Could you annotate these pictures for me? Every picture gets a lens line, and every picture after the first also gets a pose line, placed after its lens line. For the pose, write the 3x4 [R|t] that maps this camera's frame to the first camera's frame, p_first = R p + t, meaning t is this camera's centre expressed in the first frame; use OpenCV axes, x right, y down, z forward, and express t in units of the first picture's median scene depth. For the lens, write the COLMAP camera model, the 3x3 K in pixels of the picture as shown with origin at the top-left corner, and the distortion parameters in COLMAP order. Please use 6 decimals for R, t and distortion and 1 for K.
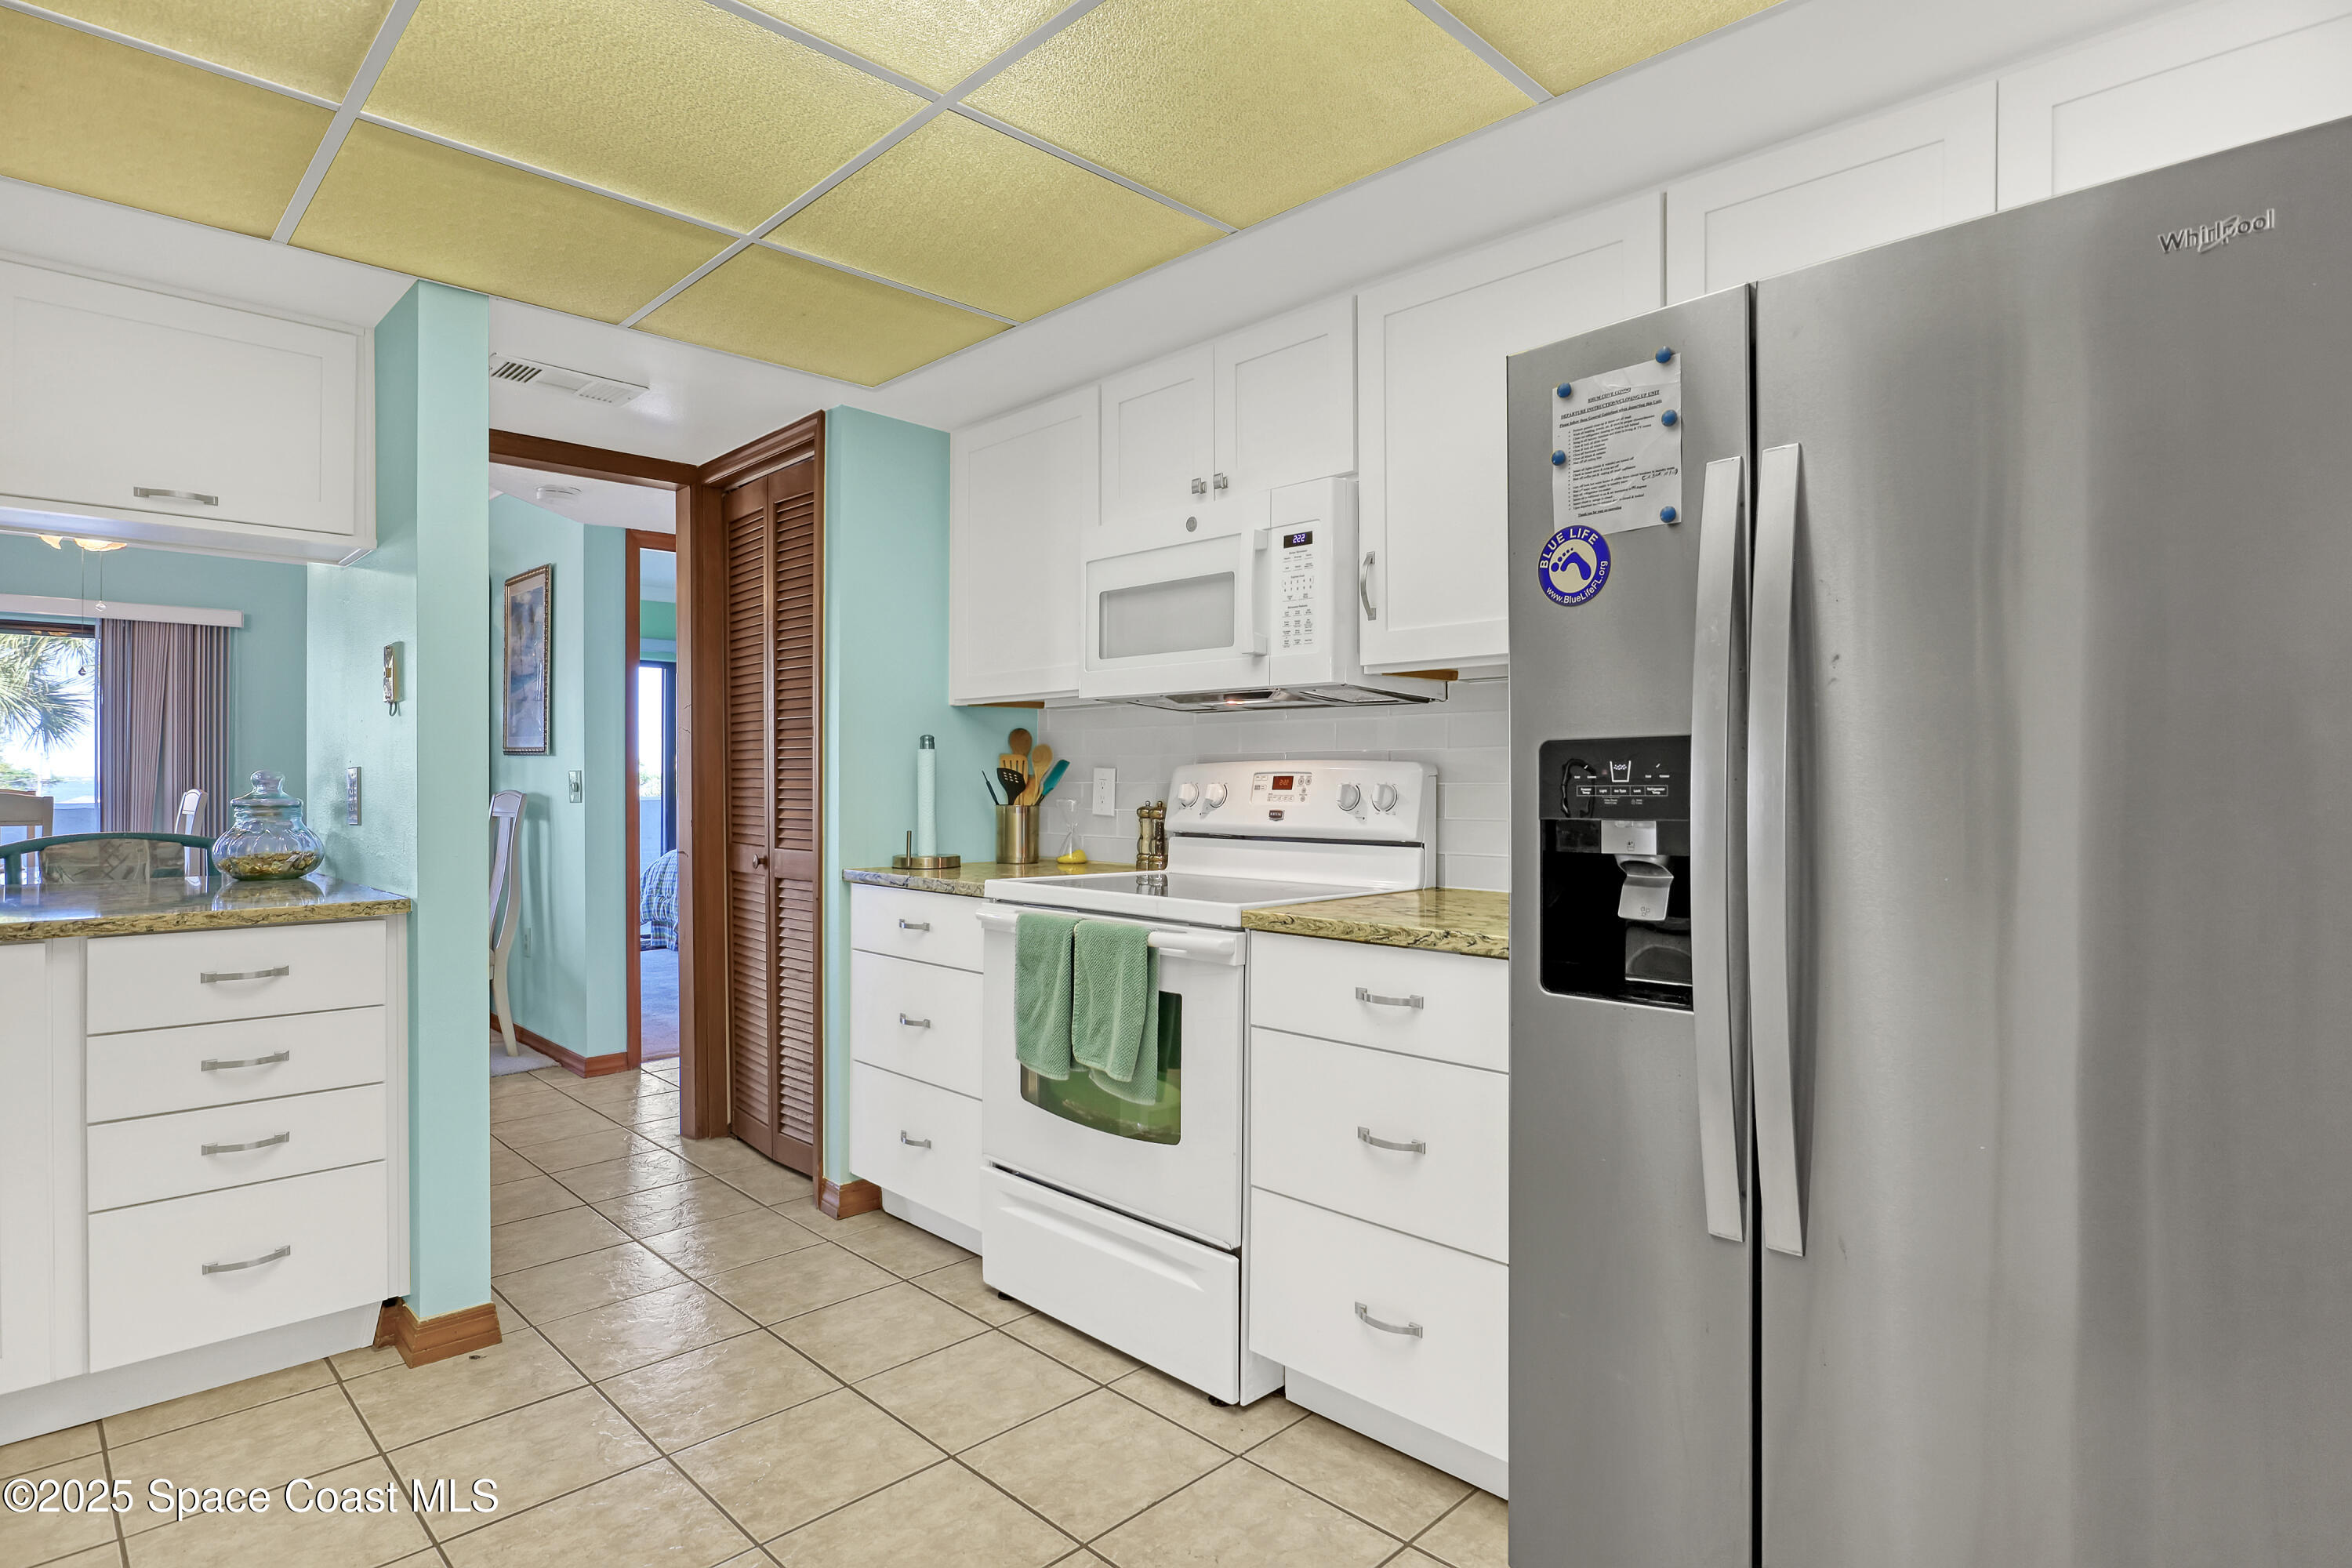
lens RADIAL K [[1231.4, 0, 1183.4], [0, 1231.4, 778.7], [0, 0, 1]] dist [-0.037394, 0.004978]
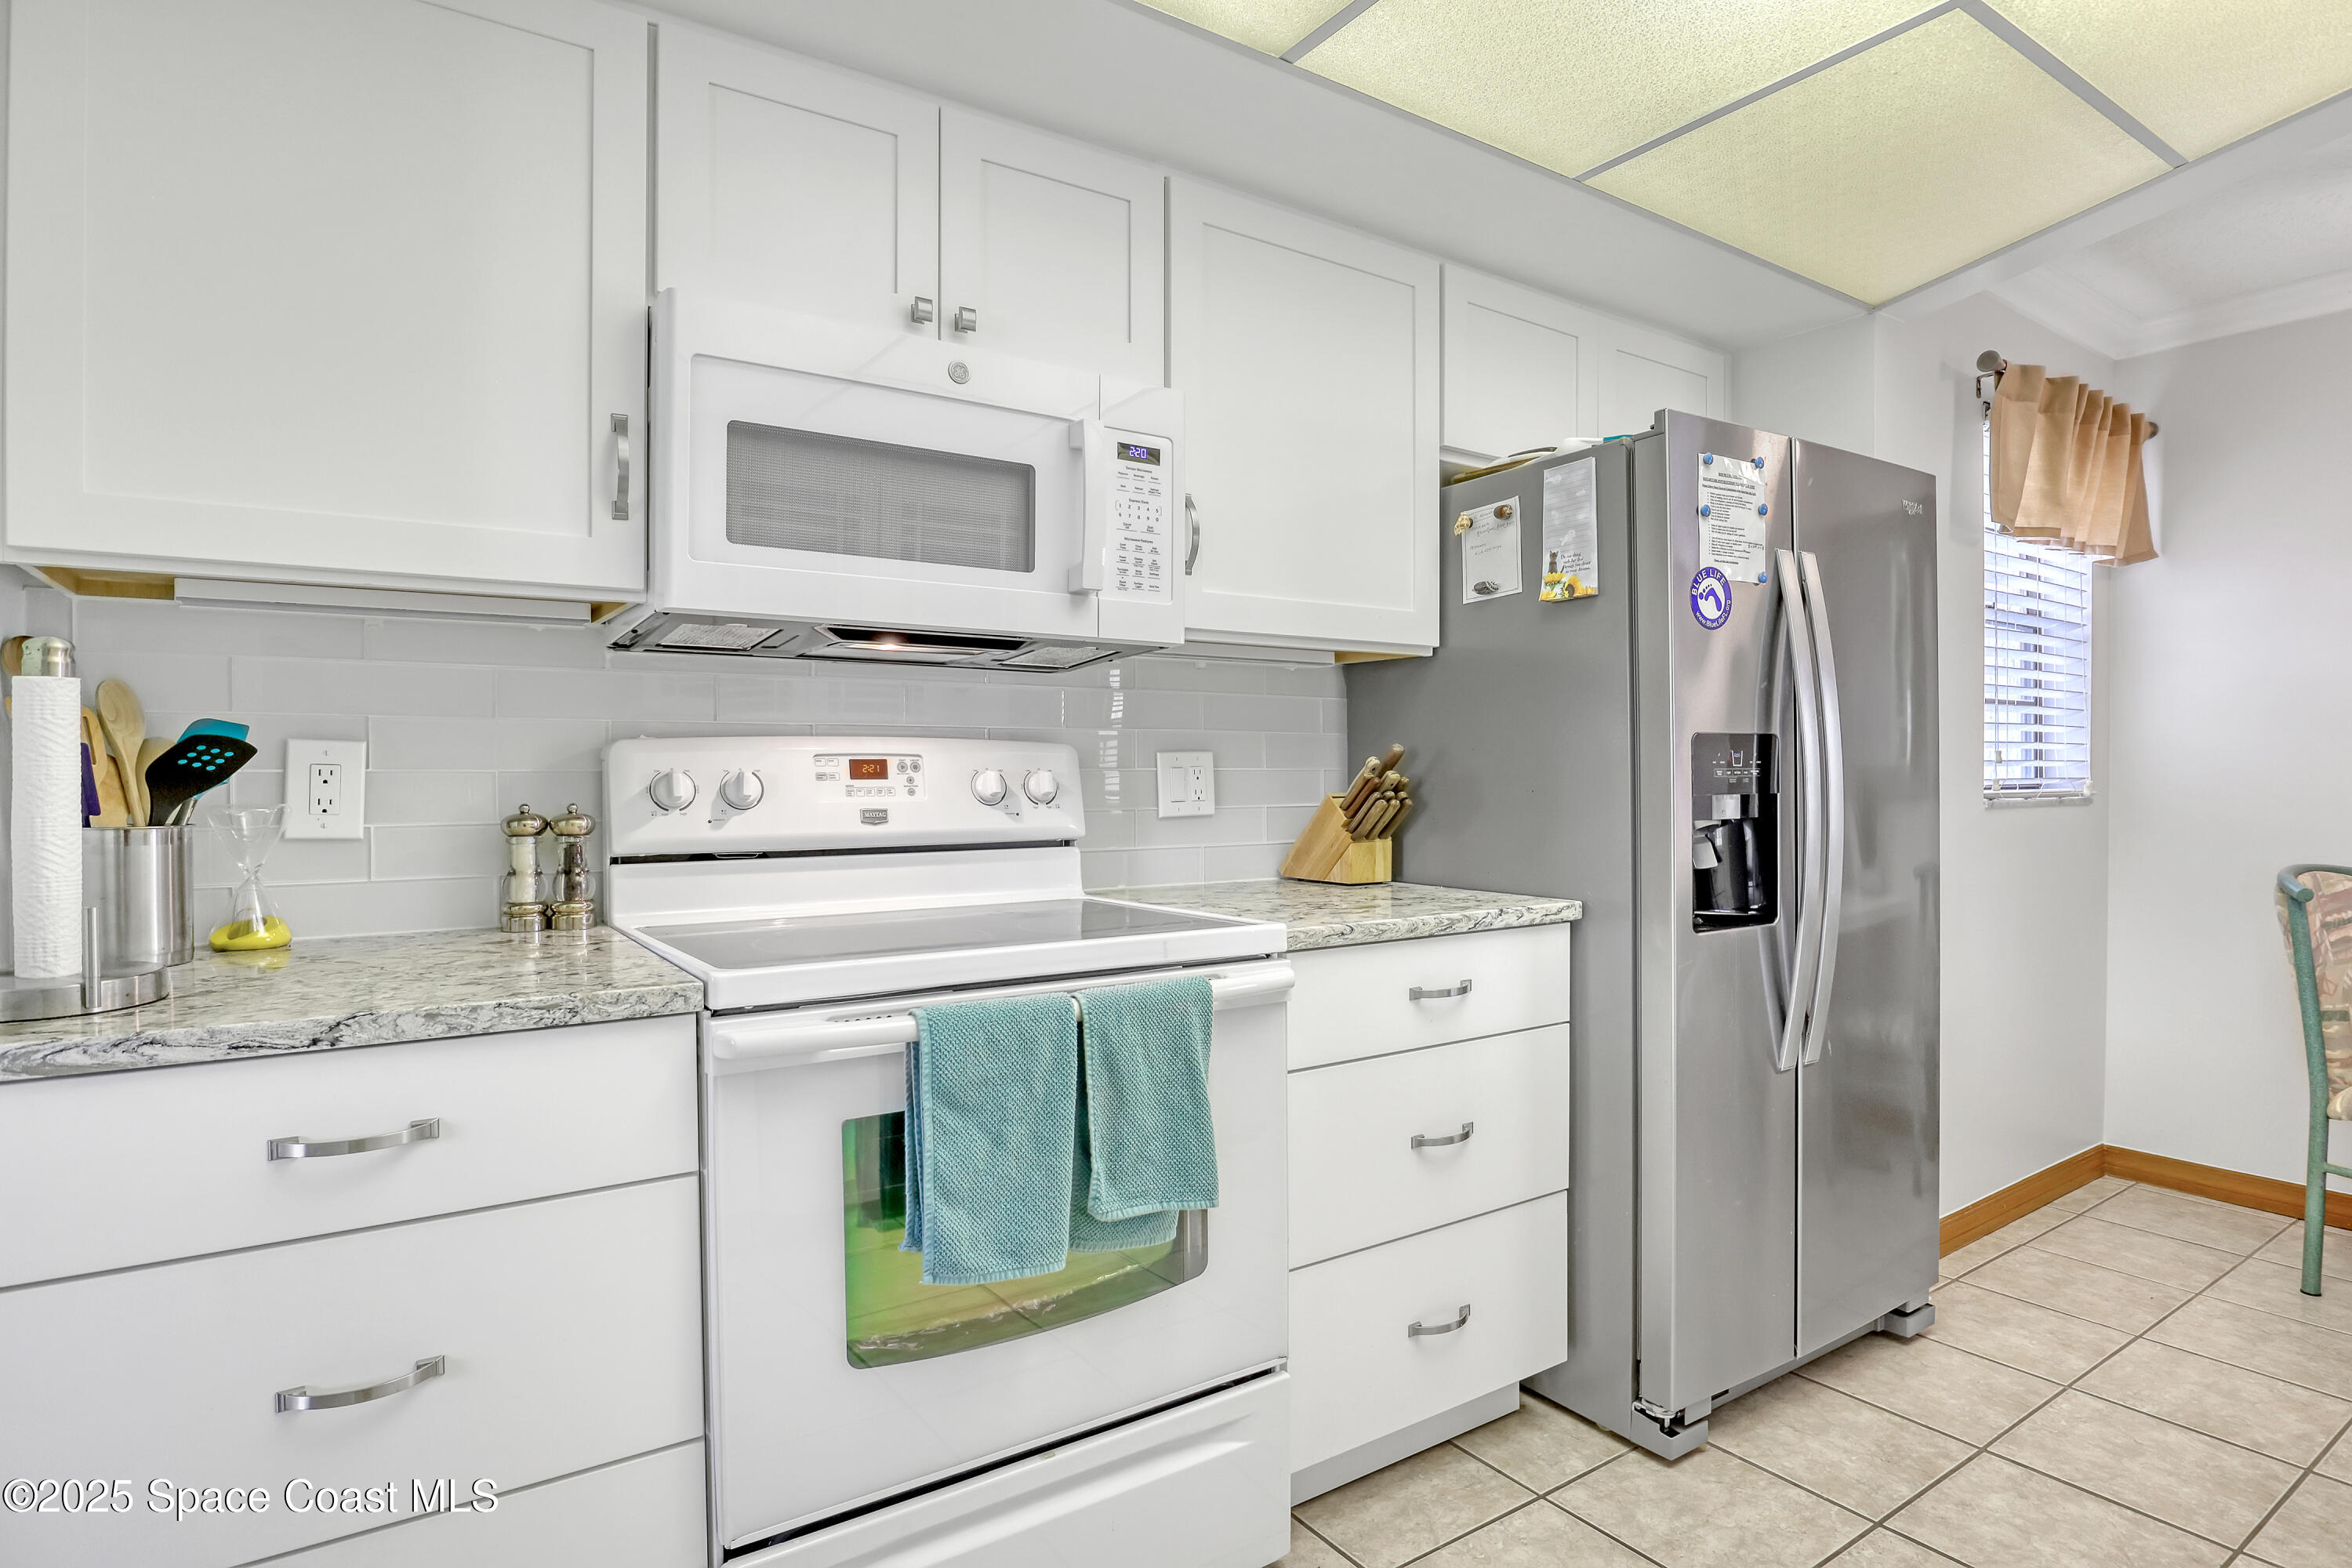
lens RADIAL K [[1231.4, 0, 1176.8], [0, 1231.4, 786.2], [0, 0, 1]] dist [-0.037394, 0.004978]
pose [[0.183354, -0.012053, 0.982973, -0.666514], [-0.000227, 0.999924, 0.012303, 0.005145], [-0.983047, -0.002479, 0.183337, 0.837005]]
